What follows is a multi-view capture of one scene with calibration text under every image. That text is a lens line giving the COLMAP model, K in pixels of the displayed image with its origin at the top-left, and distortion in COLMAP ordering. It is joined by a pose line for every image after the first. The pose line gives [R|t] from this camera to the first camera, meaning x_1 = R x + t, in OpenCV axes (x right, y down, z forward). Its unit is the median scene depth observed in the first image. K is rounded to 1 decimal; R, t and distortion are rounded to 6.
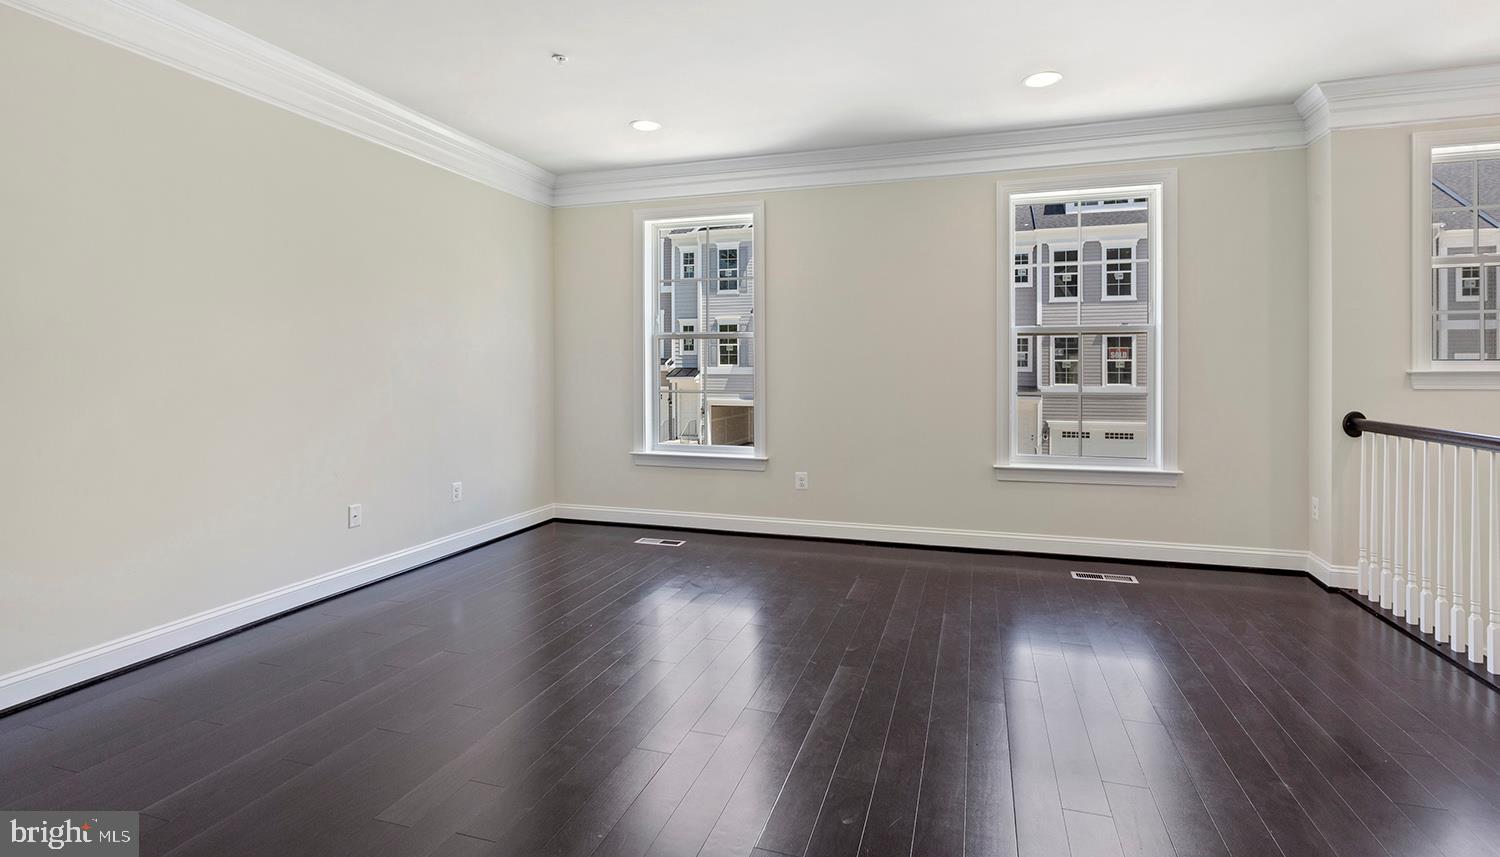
lens RADIAL K [[703.9, 0, 752.9], [0, 703.9, 381.8], [0, 0, 1]] dist [-0.000795, 0.000145]
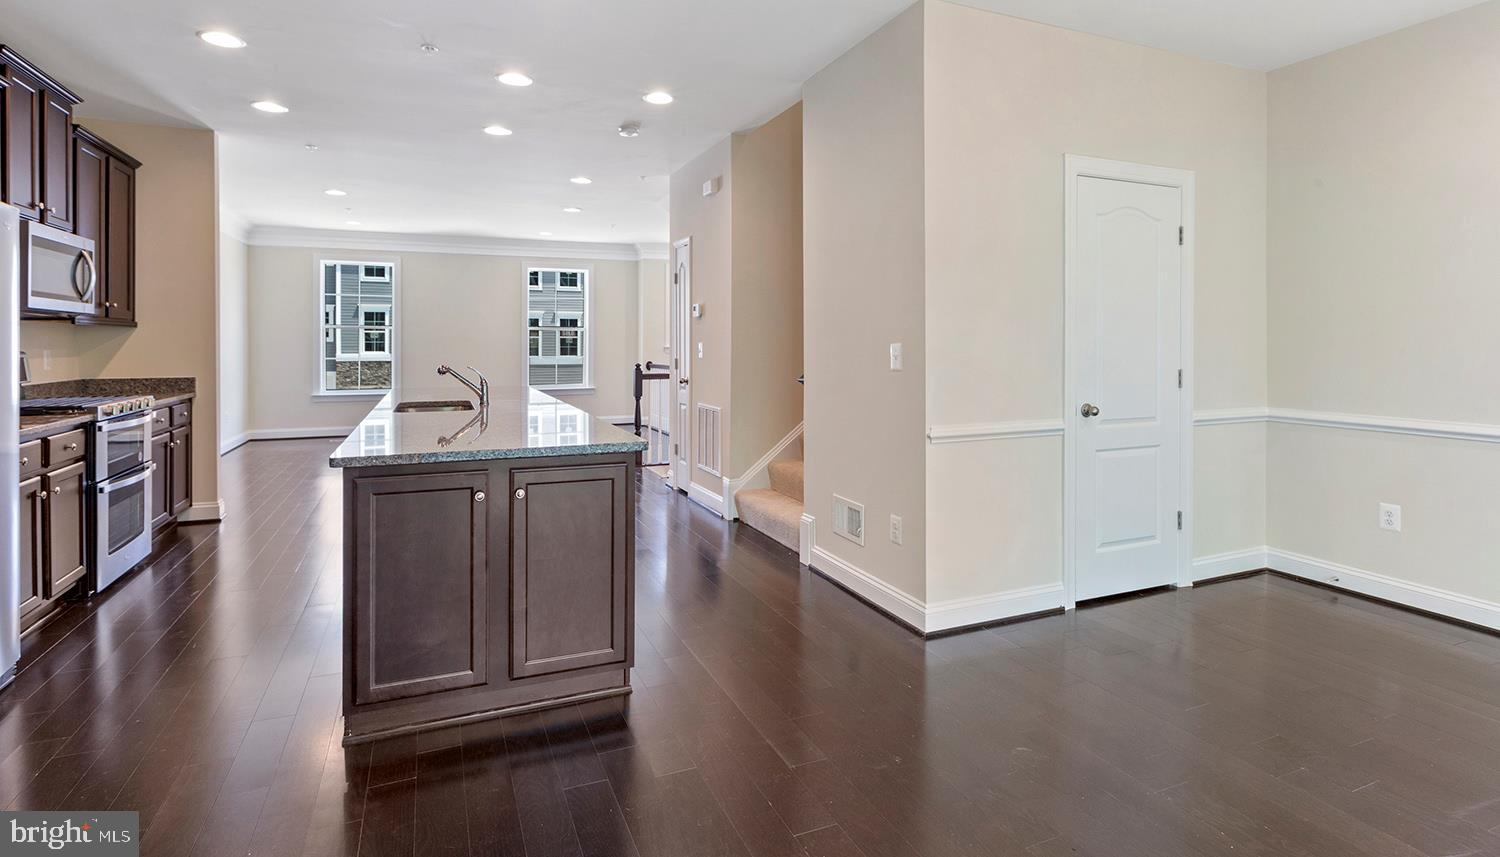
lens RADIAL K [[753.3, 0, 748.1], [0, 753.3, 340.8], [0, 0, 1]] dist [-0.000815, -0.000223]
pose [[0.755020, 0.007561, 0.655658, -0.570307], [0.005441, 0.999827, -0.017795, 0.008430], [-0.655679, 0.017003, 0.754848, -1.072762]]
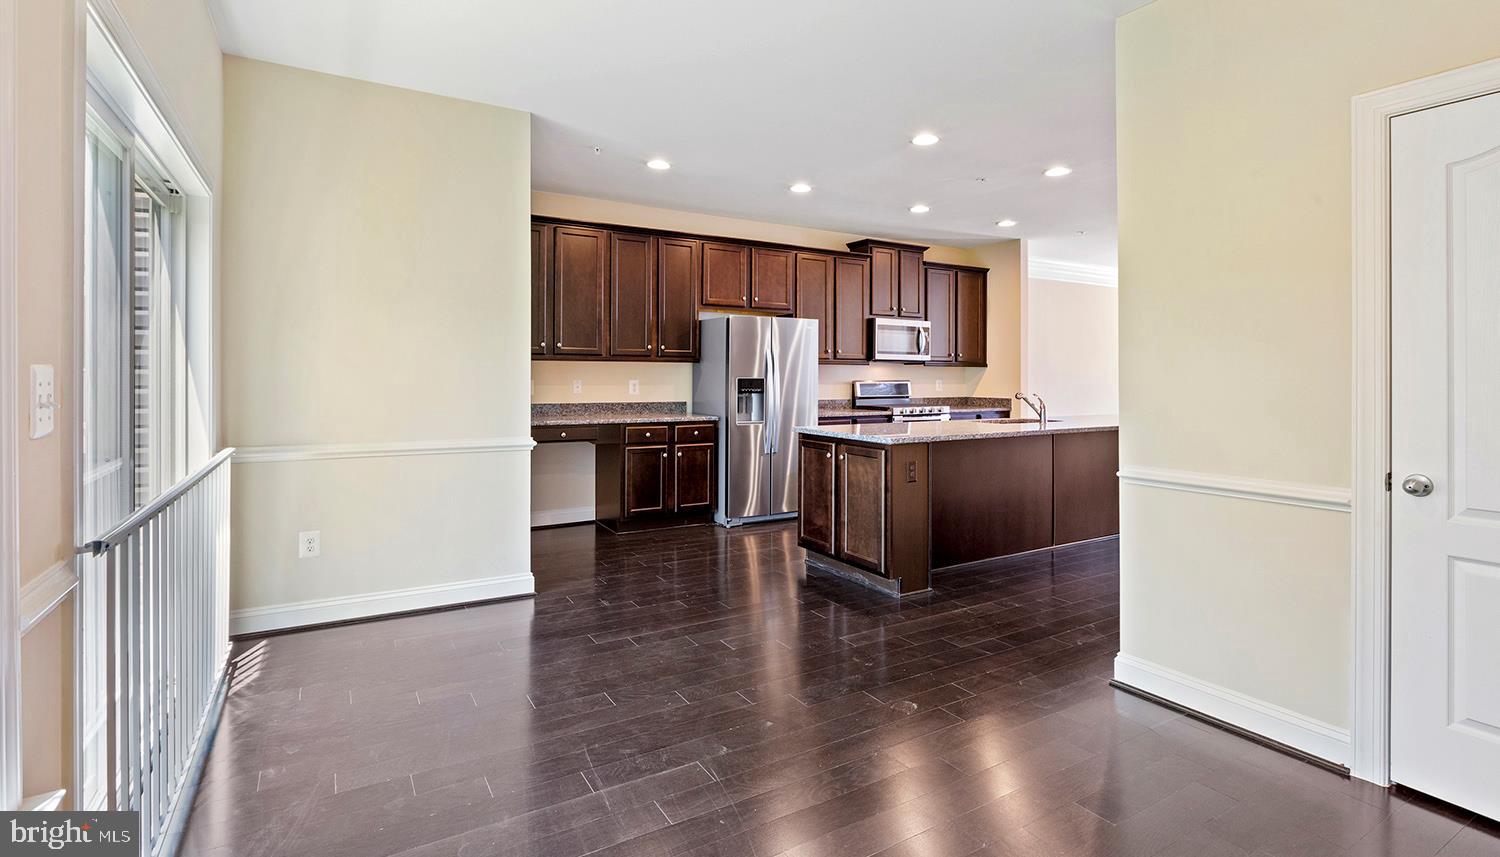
lens RADIAL K [[703.9, 0, 752.9], [0, 703.9, 381.8], [0, 0, 1]] dist [-0.000795, 0.000145]
pose [[0.755093, 0.015993, -0.655423, 0.072155], [-0.019560, 0.999807, 0.001862, 0.008201], [0.655326, 0.011414, 0.755260, -1.298589]]
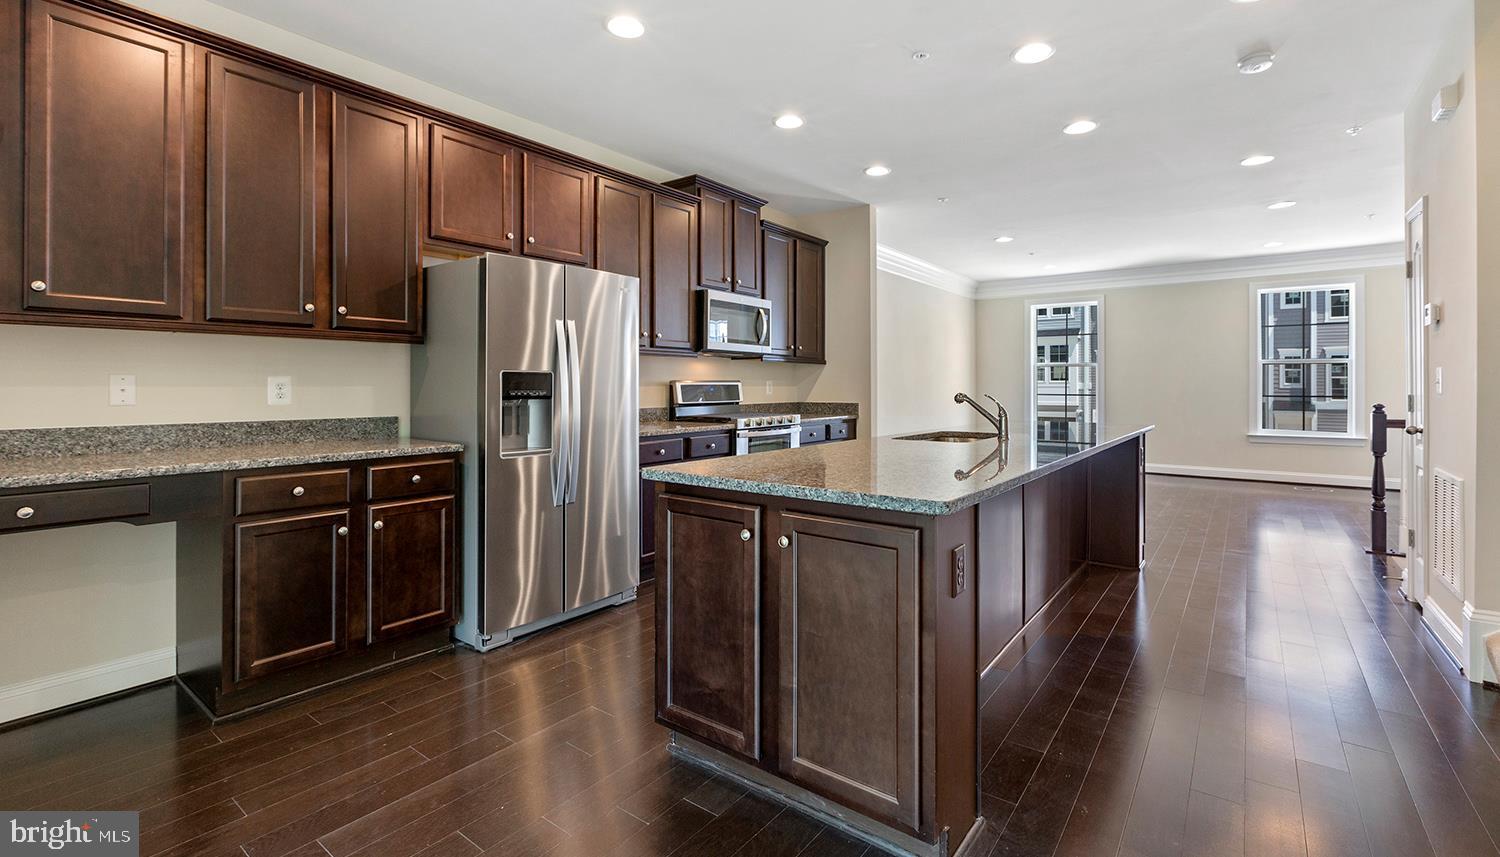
lens RADIAL K [[655.9, 0, 749.9], [0, 655.9, 385.4], [0, 0, 1]] dist [0.000541, -0.000207]
pose [[0.943356, 0.007157, -0.331704, -0.282211], [-0.011958, 0.999851, -0.012434, 0.021004], [0.331566, 0.015696, 0.943302, -0.939677]]
